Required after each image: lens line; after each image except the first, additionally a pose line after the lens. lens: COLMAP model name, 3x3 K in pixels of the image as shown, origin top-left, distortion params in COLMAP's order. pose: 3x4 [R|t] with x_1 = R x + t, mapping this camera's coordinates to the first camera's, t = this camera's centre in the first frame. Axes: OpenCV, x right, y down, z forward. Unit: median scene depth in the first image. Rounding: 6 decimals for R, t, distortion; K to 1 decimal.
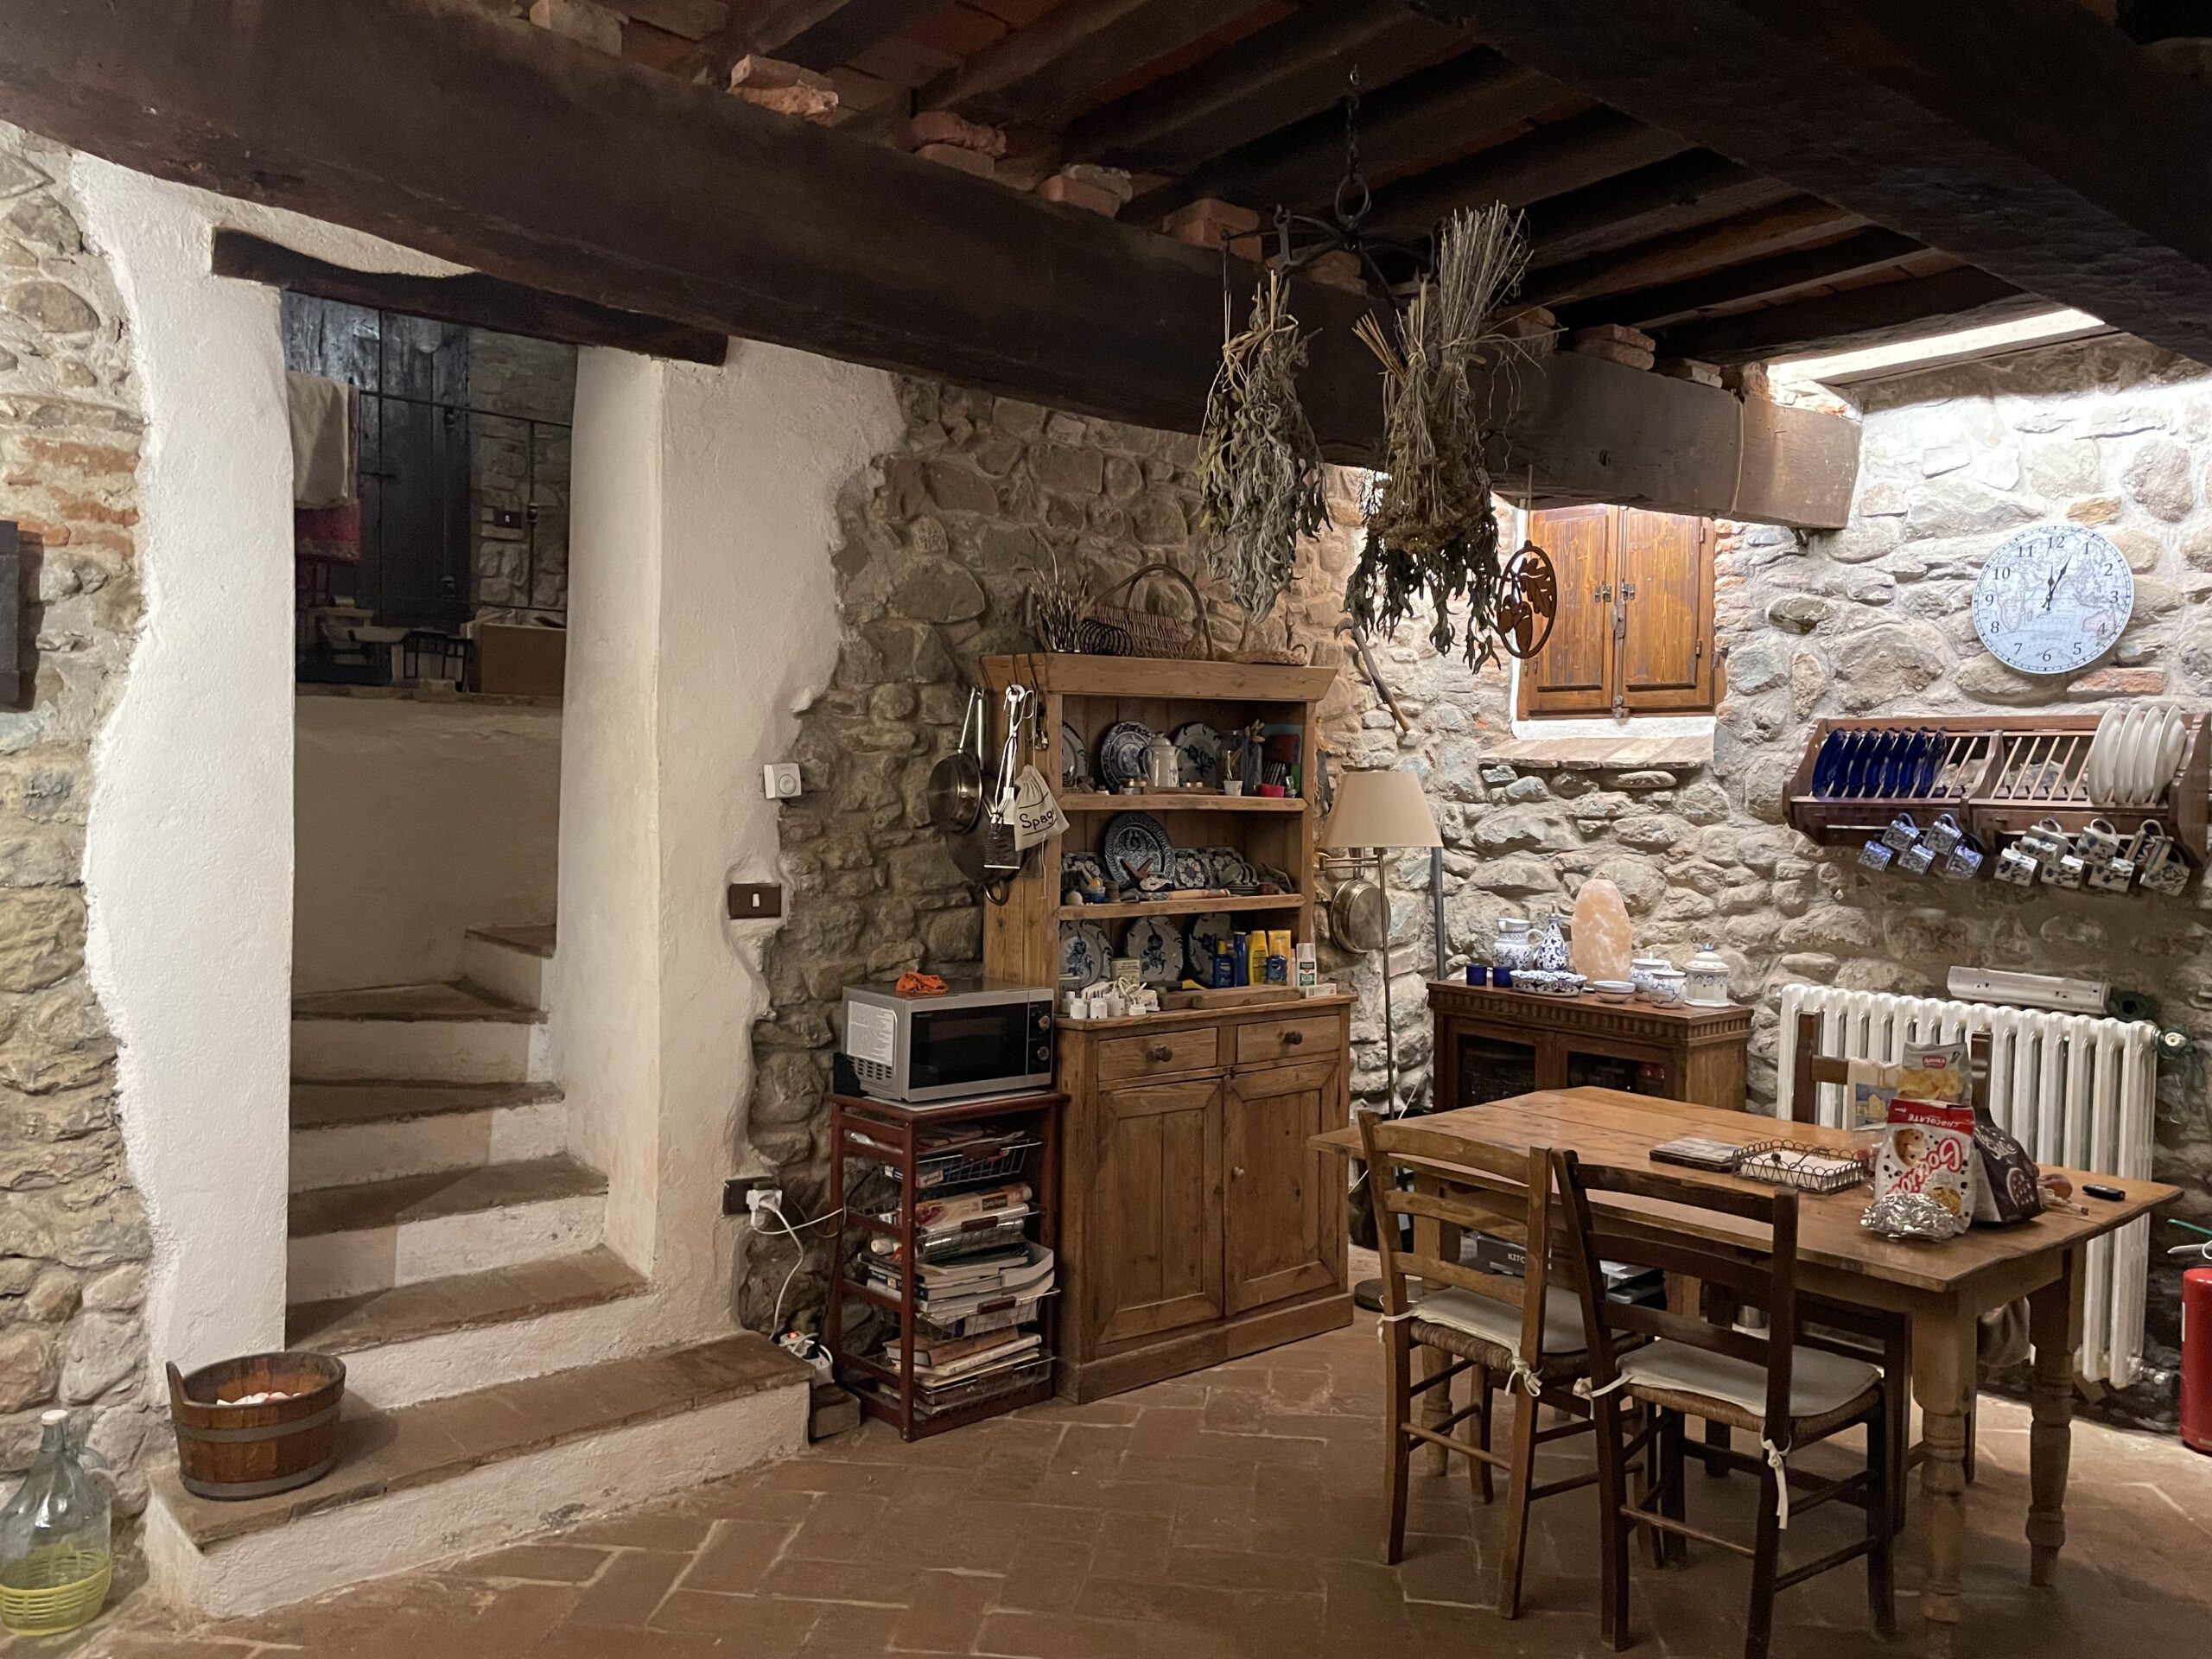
lens RADIAL K [[1617.6, 0, 1106.0], [0, 1617.6, 829.5], [0, 0, 1]] dist [0.001371, -0.000875]
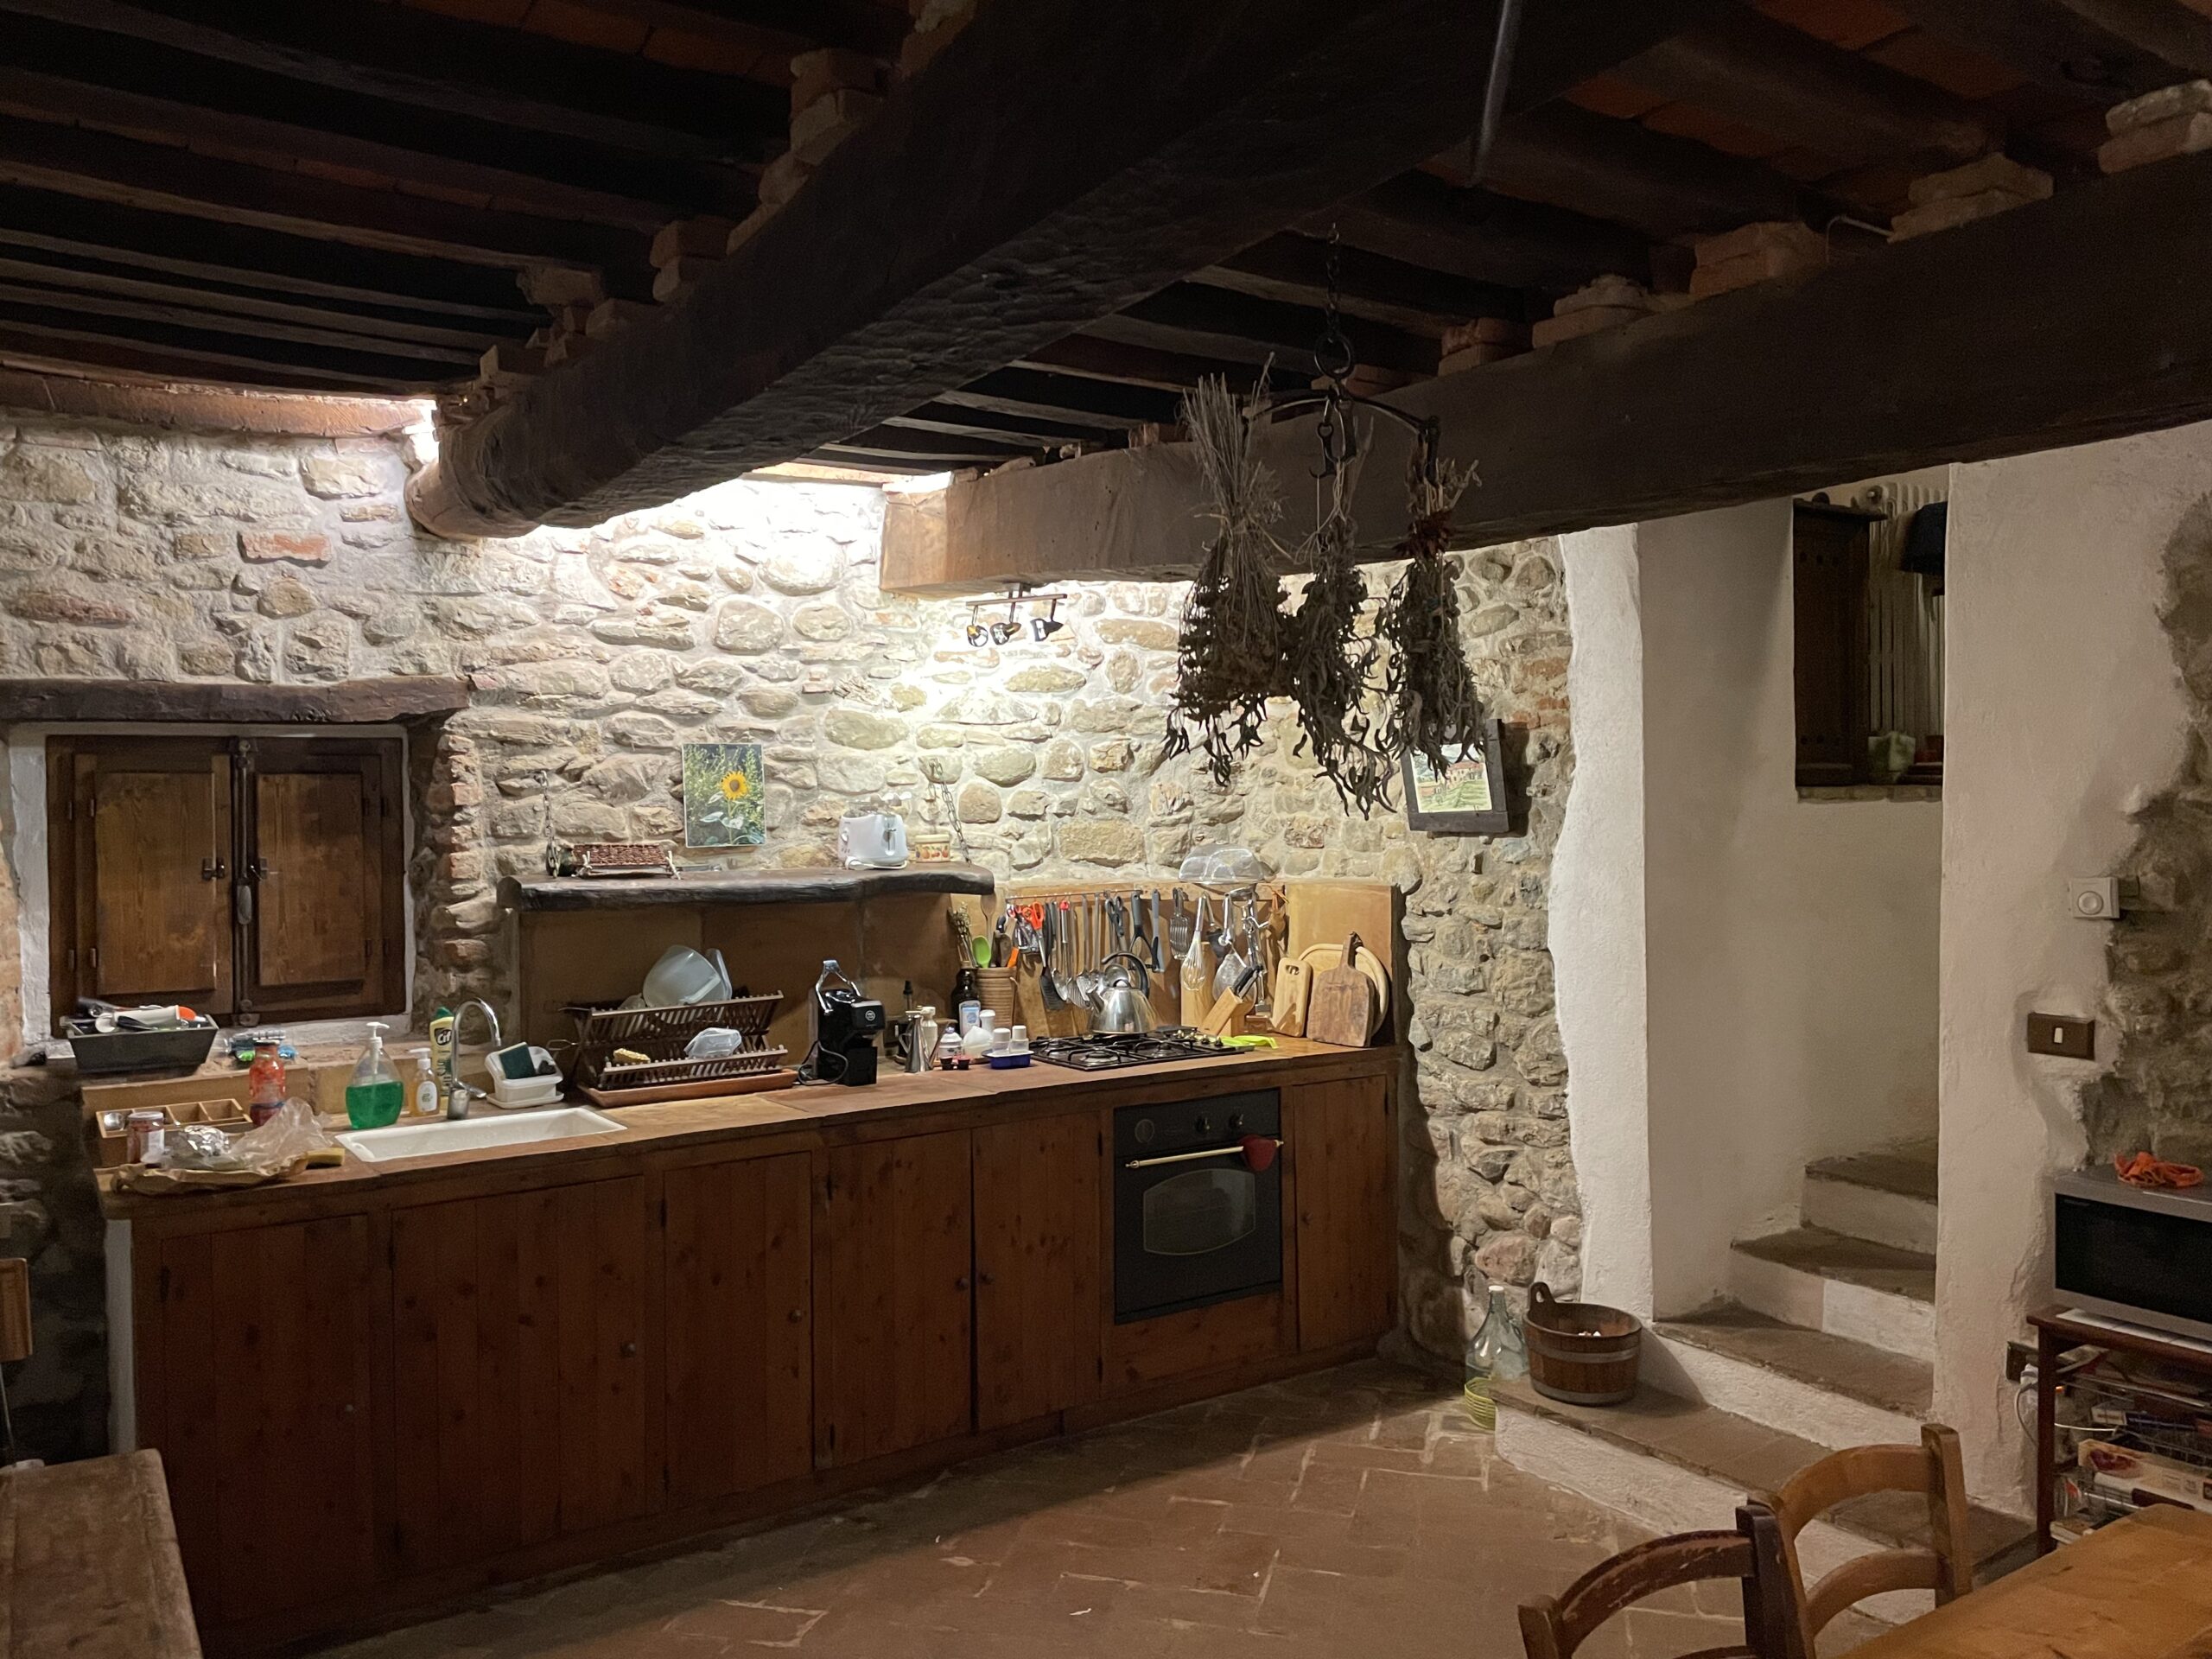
lens RADIAL K [[1617.6, 0, 1106.0], [0, 1617.6, 829.5], [0, 0, 1]] dist [0.001371, -0.000875]
pose [[-0.120974, 0.000439, -0.992656, 0.901031], [-0.023359, 0.999722, 0.003289, -0.073075], [0.992381, 0.023585, -0.120930, 0.763076]]
